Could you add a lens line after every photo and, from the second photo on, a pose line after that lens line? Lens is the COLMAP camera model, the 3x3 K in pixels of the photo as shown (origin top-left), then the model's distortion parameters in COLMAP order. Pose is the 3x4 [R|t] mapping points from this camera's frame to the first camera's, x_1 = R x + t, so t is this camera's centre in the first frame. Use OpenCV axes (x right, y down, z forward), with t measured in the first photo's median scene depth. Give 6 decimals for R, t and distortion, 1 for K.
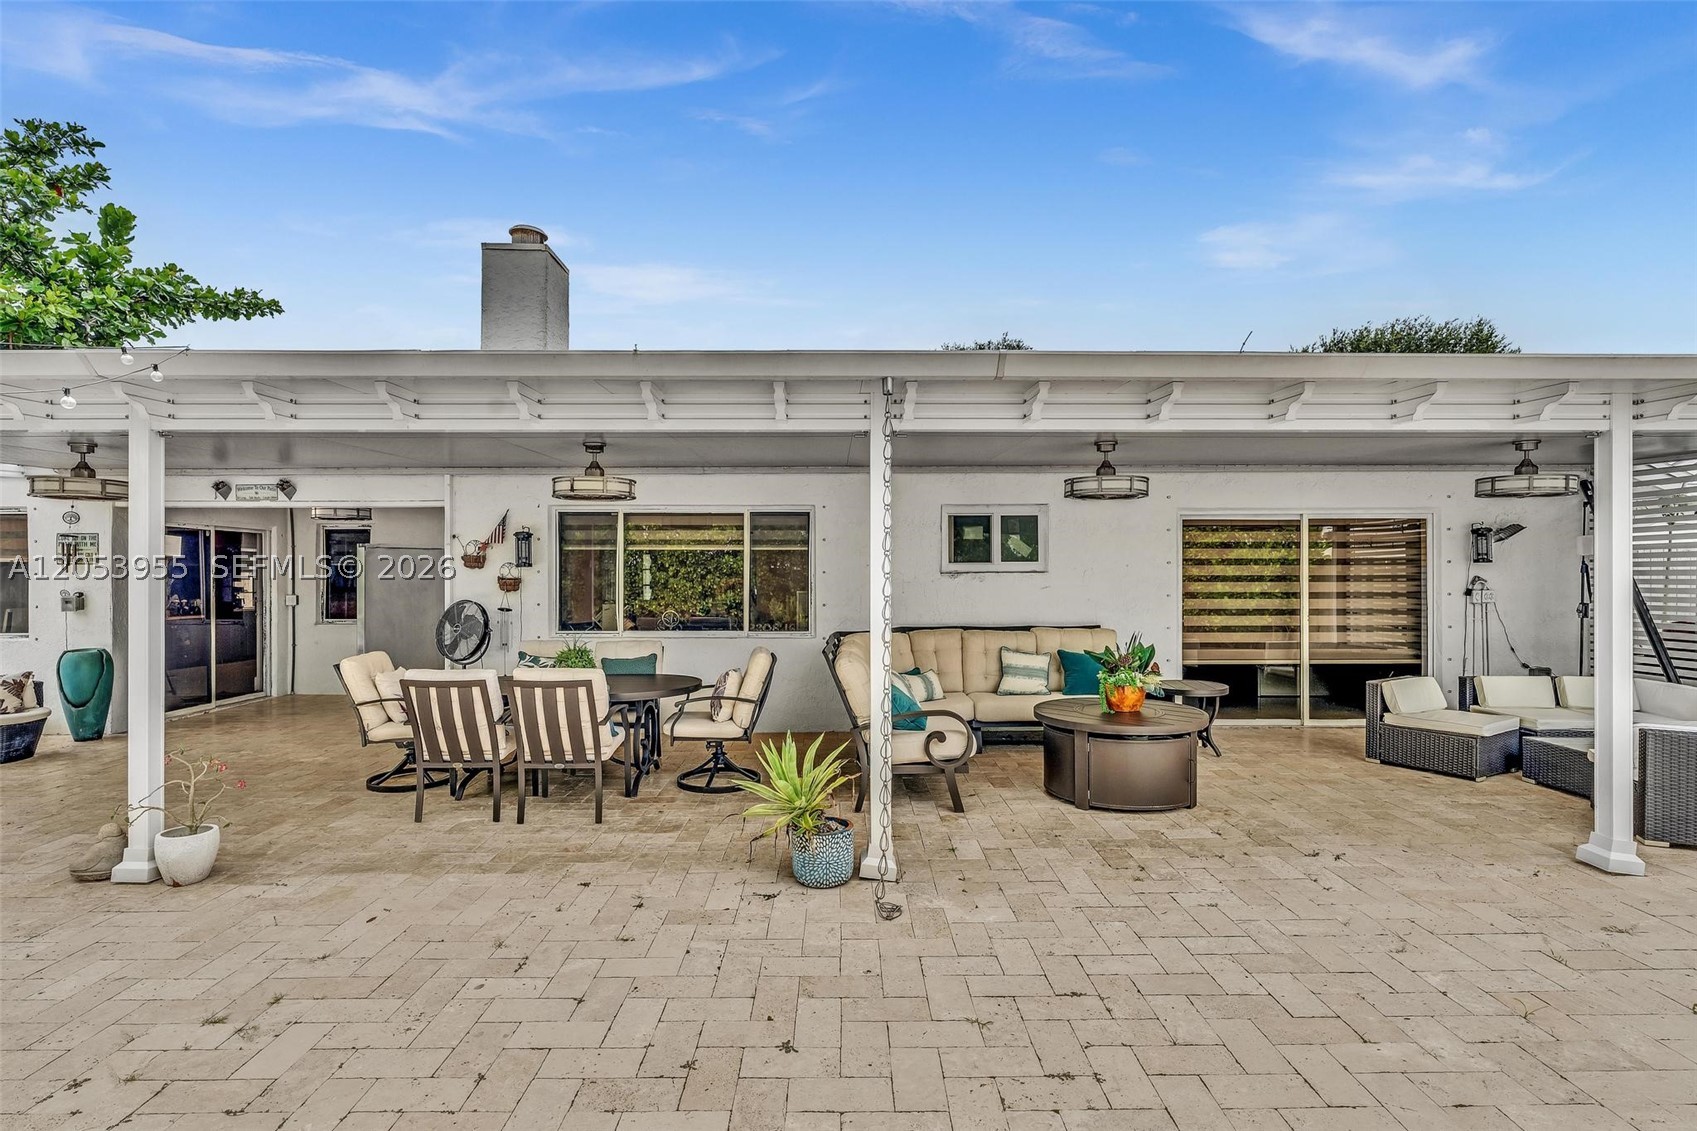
lens RADIAL K [[819.0, 0, 843.3], [0, 819.0, 578.6], [0, 0, 1]] dist [-0.005350, -0.000362]
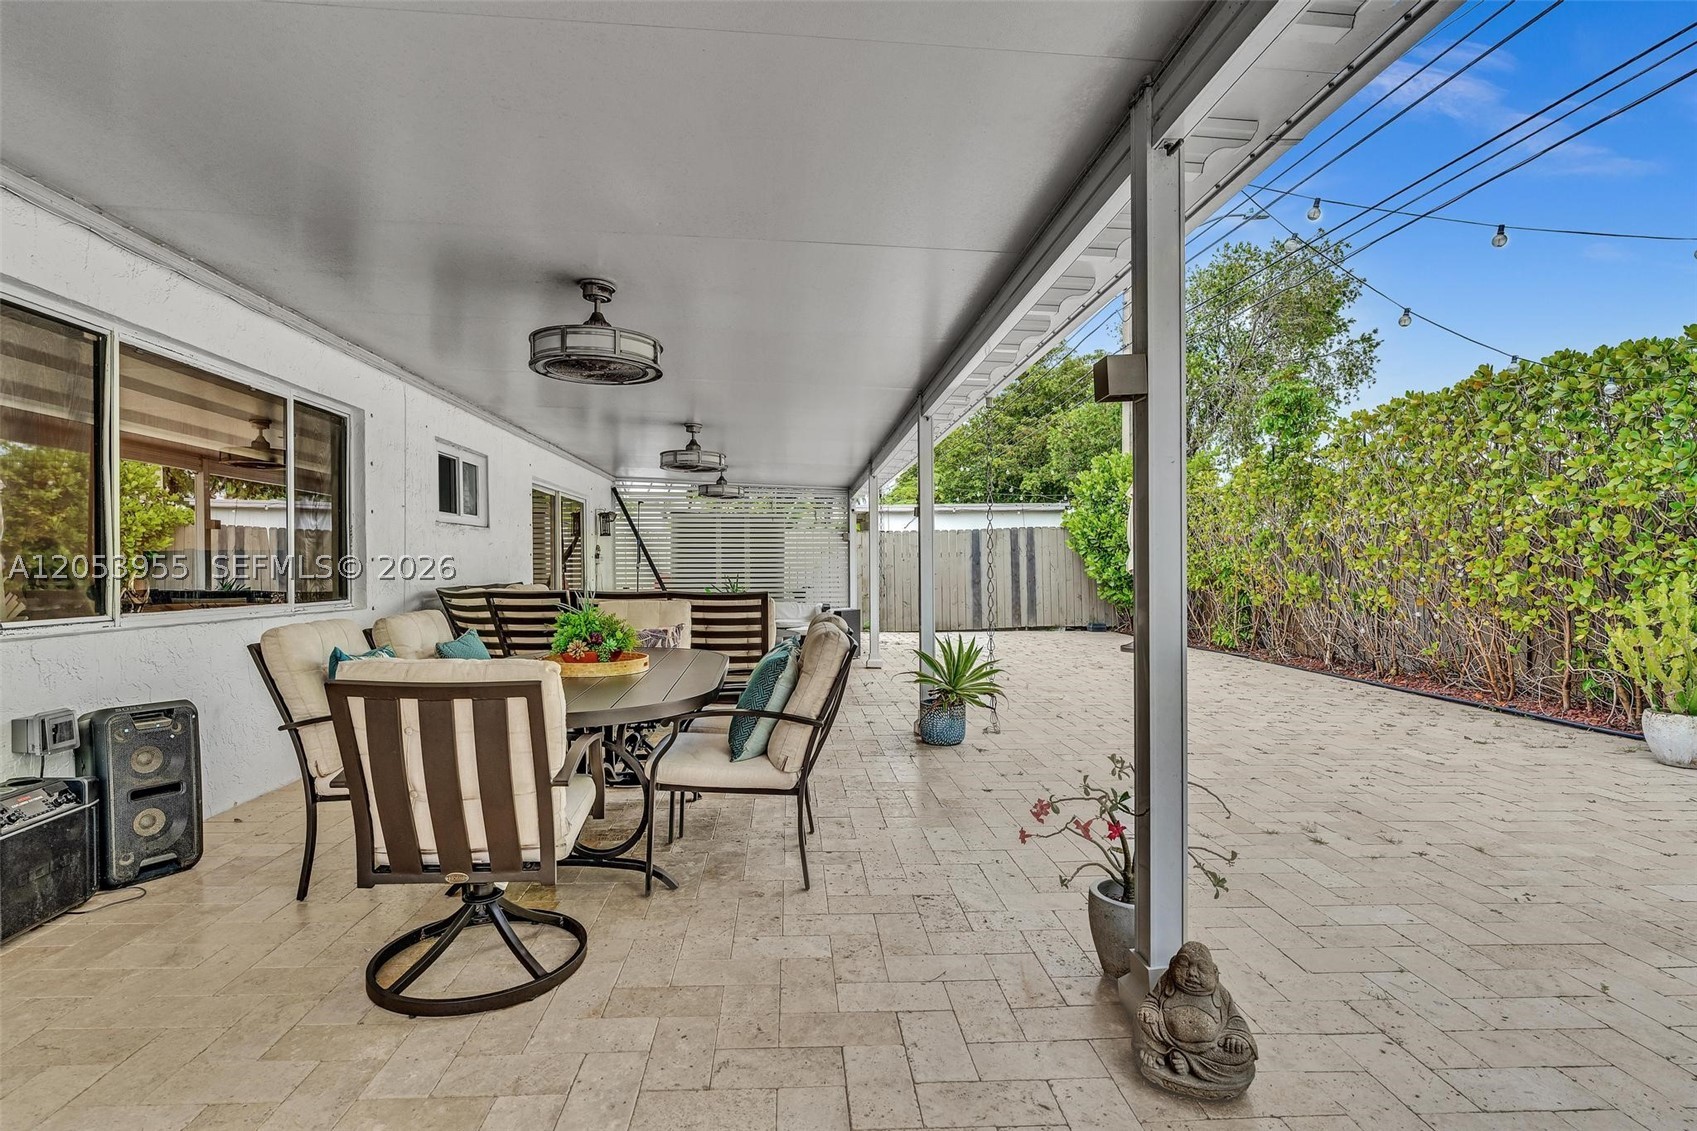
lens RADIAL K [[819.0, 0, 836.9], [0, 819.0, 574.1], [0, 0, 1]] dist [-0.005350, -0.000362]
pose [[-0.040431, -0.006987, 0.999158, -0.711370], [-0.001621, 0.999975, 0.006927, 0.038065], [-0.999181, -0.001339, -0.040441, 0.635792]]
